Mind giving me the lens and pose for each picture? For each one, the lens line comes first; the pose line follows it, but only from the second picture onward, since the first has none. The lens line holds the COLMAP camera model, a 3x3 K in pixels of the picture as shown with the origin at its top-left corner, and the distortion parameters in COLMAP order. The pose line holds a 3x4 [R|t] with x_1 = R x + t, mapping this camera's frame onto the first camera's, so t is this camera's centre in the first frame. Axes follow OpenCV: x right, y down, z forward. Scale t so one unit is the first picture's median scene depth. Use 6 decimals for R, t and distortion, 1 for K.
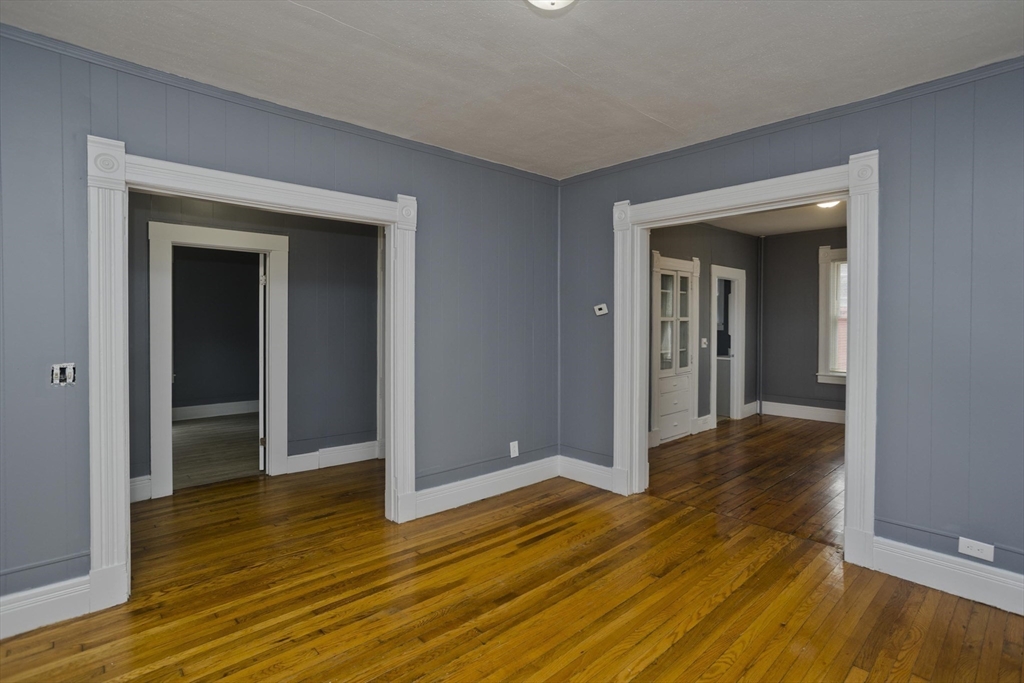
lens RADIAL K [[507.4, 0, 512.8], [0, 507.4, 337.6], [0, 0, 1]] dist [-0.001265, -0.000072]
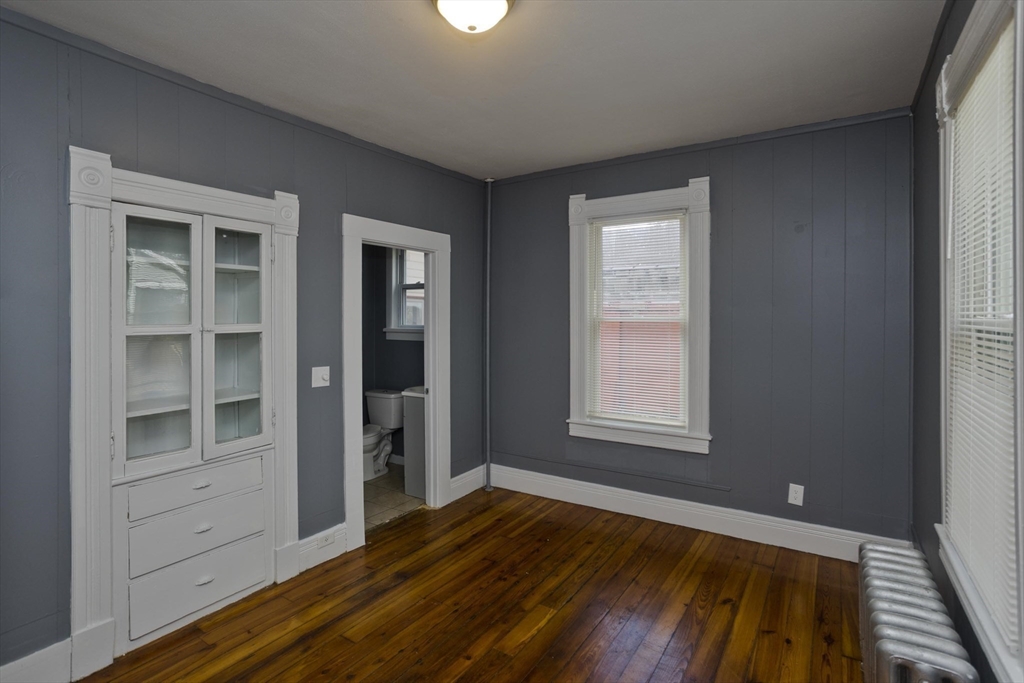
lens RADIAL K [[507.4, 0, 511.2], [0, 507.4, 321.1], [0, 0, 1]] dist [-0.001265, -0.000072]
pose [[0.975299, -0.005196, 0.220829, 0.431853], [0.010476, 0.999686, -0.022747, -0.027498], [-0.220642, 0.024499, 0.975047, 0.481539]]
